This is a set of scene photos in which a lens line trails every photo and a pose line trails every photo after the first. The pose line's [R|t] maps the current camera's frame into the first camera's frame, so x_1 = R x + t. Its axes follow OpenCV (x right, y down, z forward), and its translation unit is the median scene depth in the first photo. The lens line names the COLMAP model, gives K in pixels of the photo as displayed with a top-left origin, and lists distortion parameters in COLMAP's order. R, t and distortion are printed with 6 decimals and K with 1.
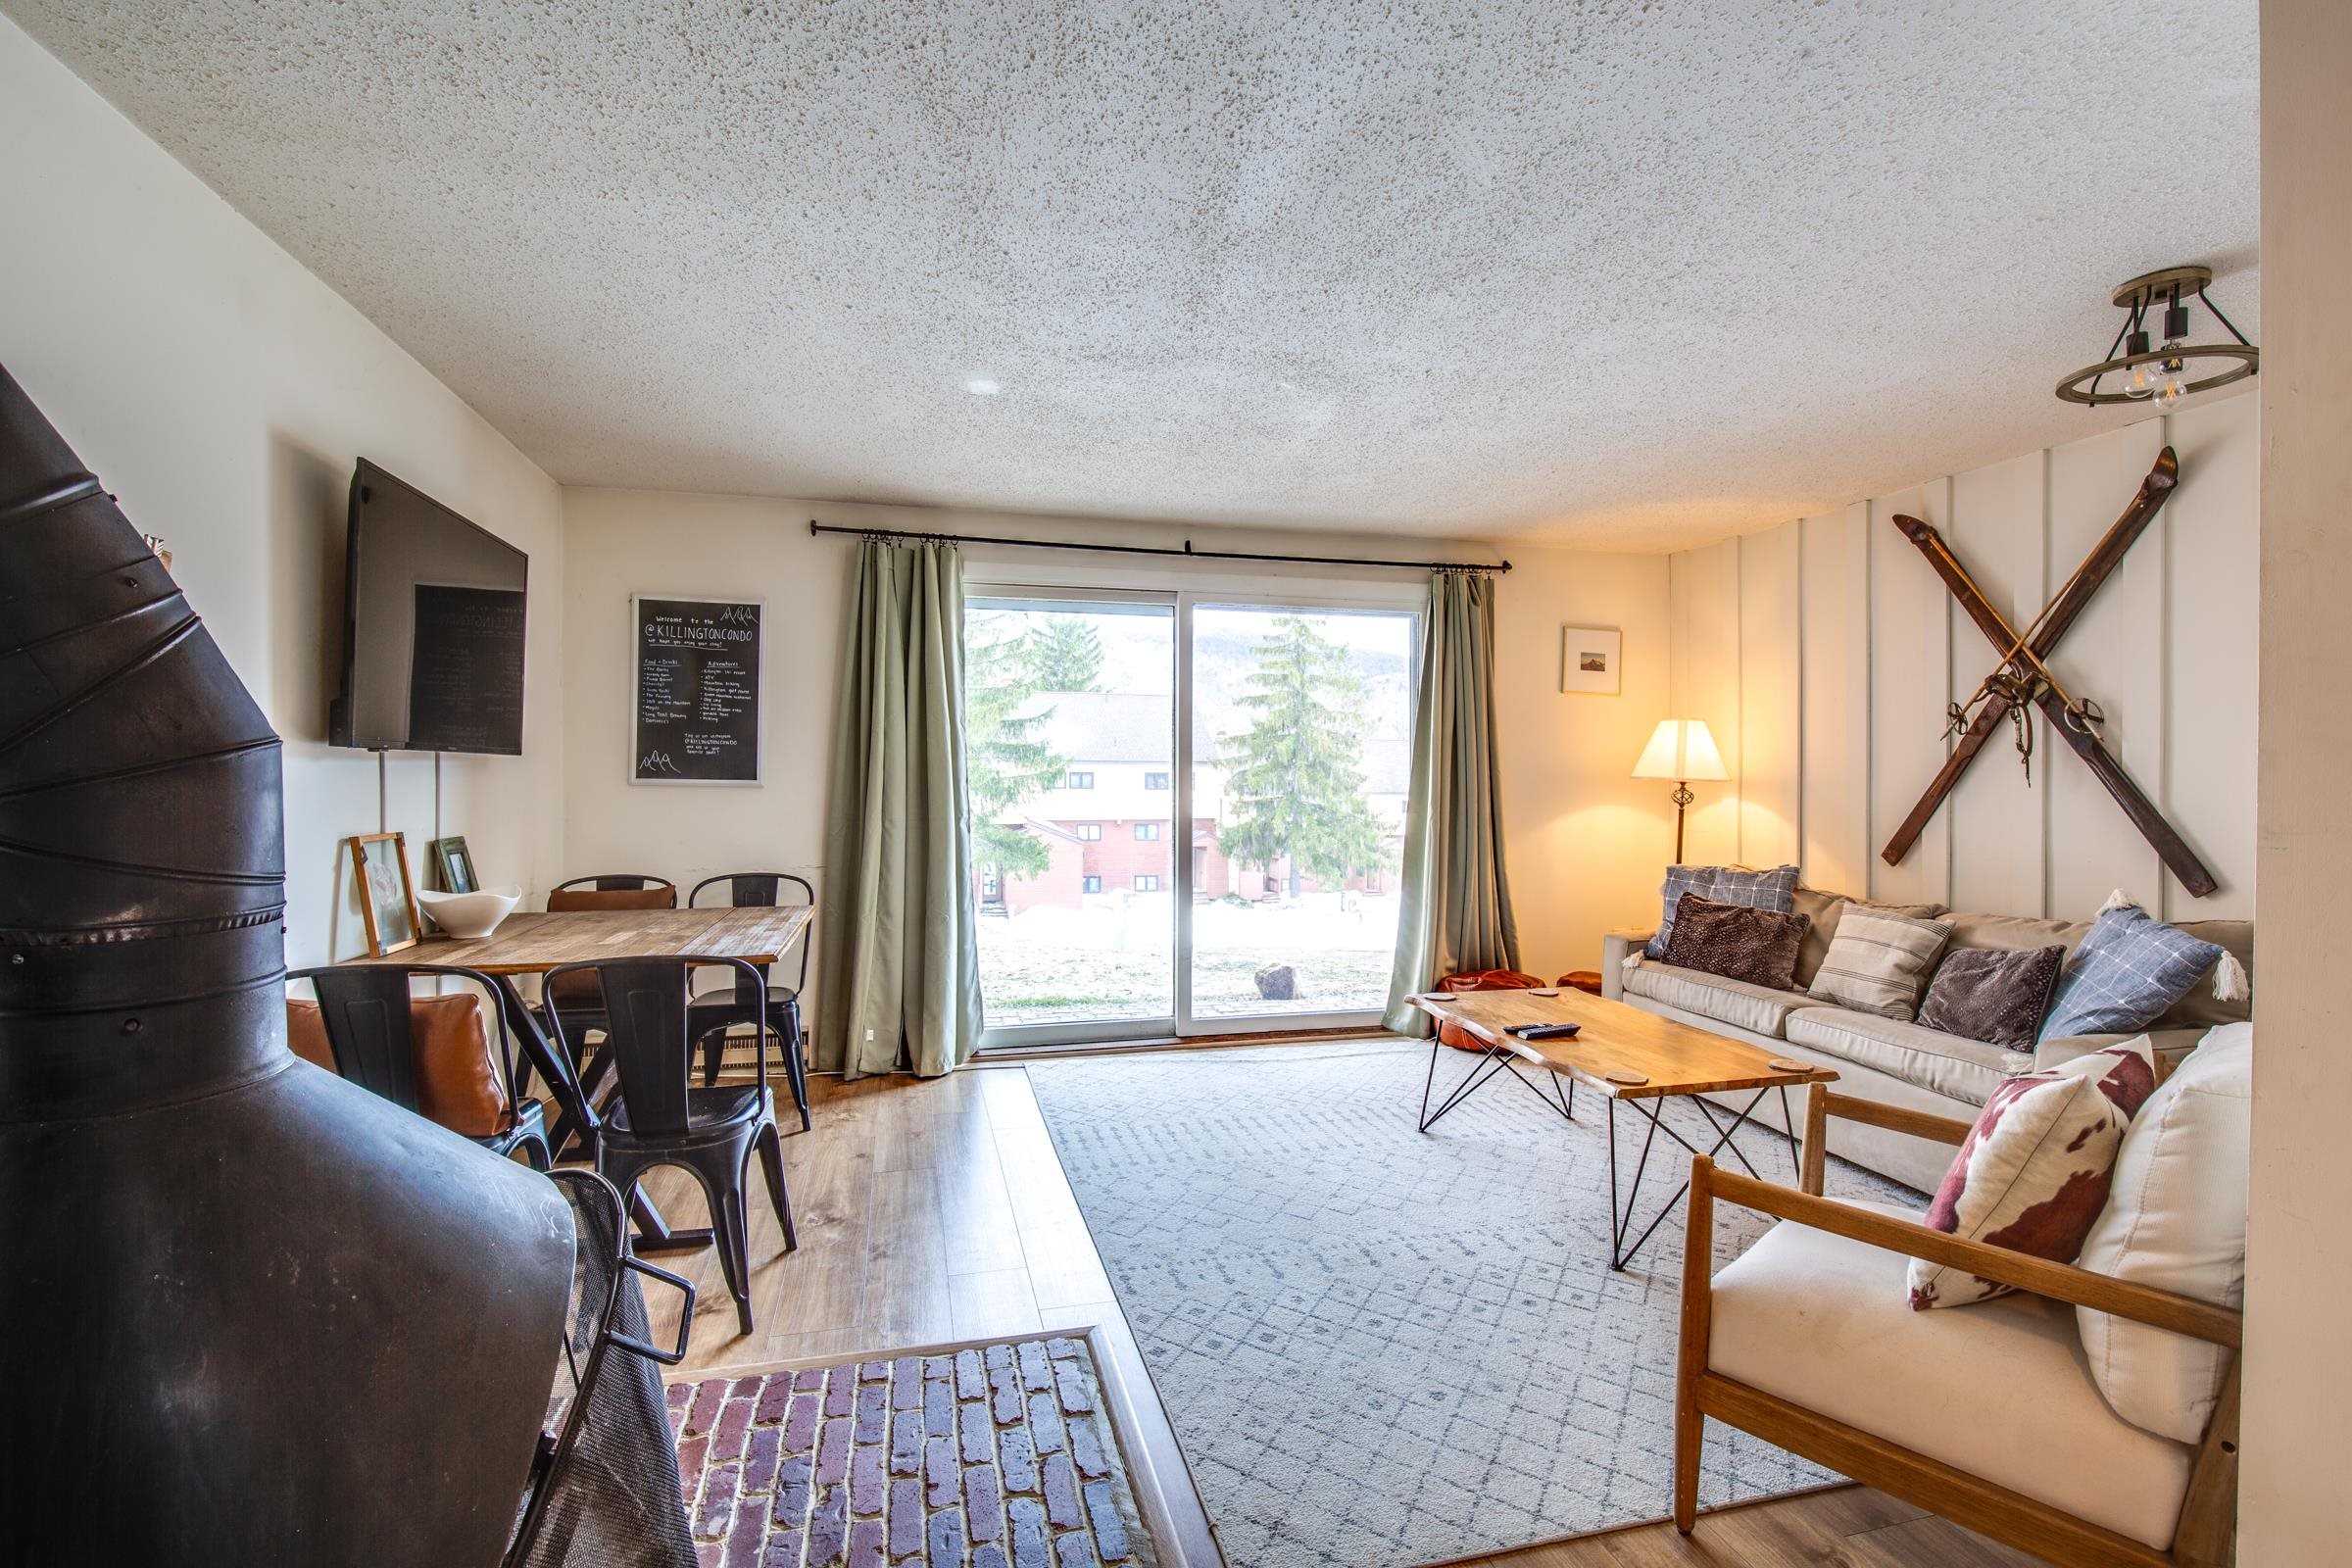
lens RADIAL K [[1072.9, 0, 1179.1], [0, 1072.9, 771.8], [0, 0, 1]] dist [-0.003506, -0.000001]
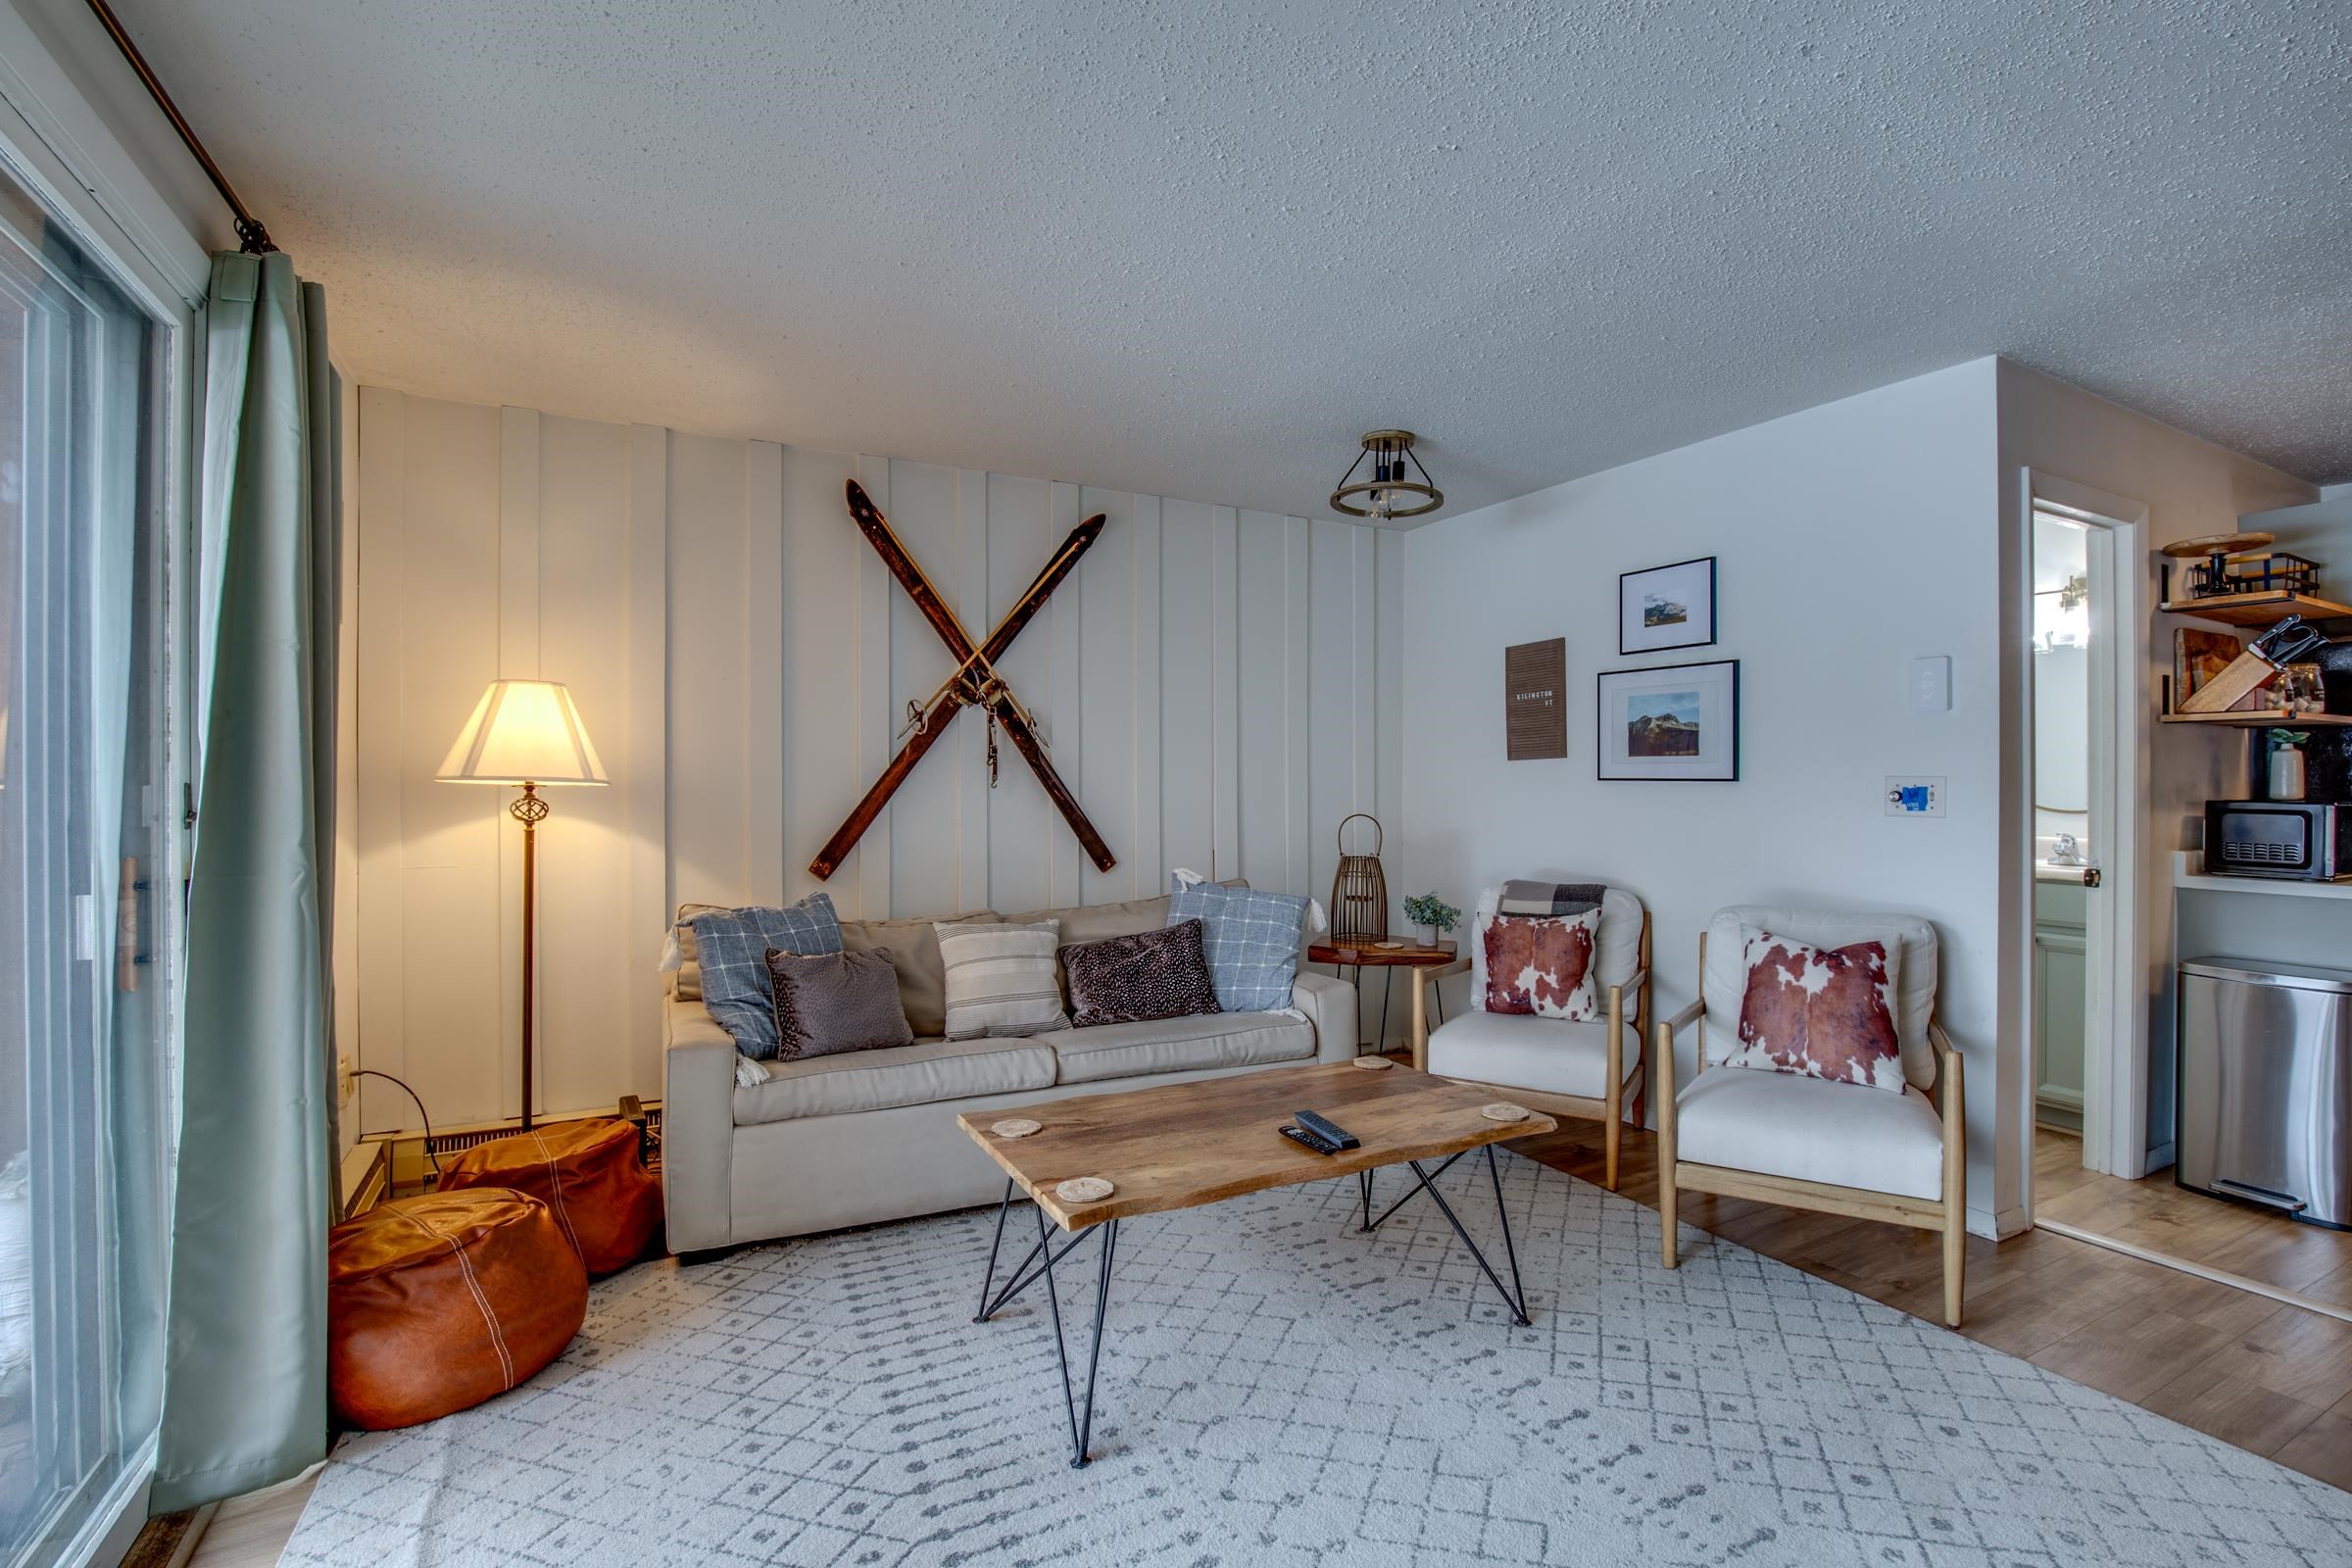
lens RADIAL K [[1079.7, 0, 1202.4], [0, 1079.7, 784.8], [0, 0, 1]] dist [-0.024877, 0.000628]
pose [[-0.241991, -0.012897, 0.970193, -0.245924], [-0.007724, 0.999906, 0.011366, -0.000458], [-0.970248, -0.004744, -0.242068, 0.912570]]
